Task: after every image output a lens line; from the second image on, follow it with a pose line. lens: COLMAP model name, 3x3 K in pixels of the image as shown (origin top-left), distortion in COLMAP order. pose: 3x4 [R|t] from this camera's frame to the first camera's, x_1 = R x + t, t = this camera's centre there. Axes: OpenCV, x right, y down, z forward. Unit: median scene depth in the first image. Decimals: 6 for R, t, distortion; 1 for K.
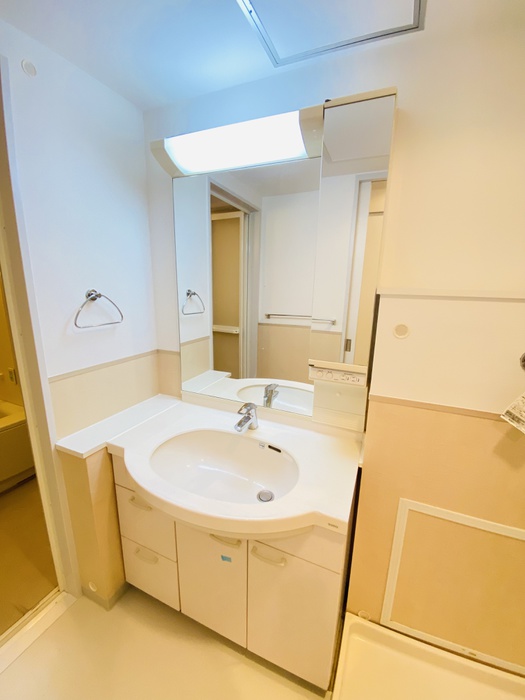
lens RADIAL K [[284.2, 0, 262.5], [0, 284.2, 350.0], [0, 0, 1]] dist [-0.013008, -0.000590]
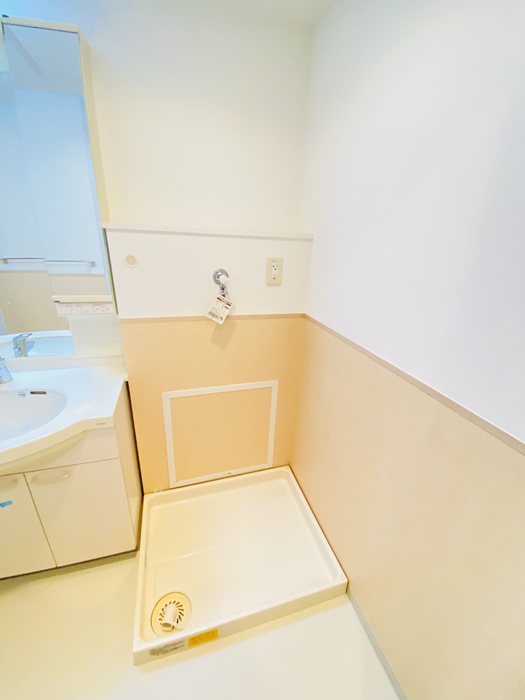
lens RADIAL K [[284.2, 0, 262.5], [0, 284.2, 350.0], [0, 0, 1]] dist [-0.013008, -0.000590]
pose [[0.749542, -0.225634, 0.622315, 0.057632], [0.105396, 0.968800, 0.224317, 0.074447], [-0.653513, -0.102546, 0.749937, -0.262493]]
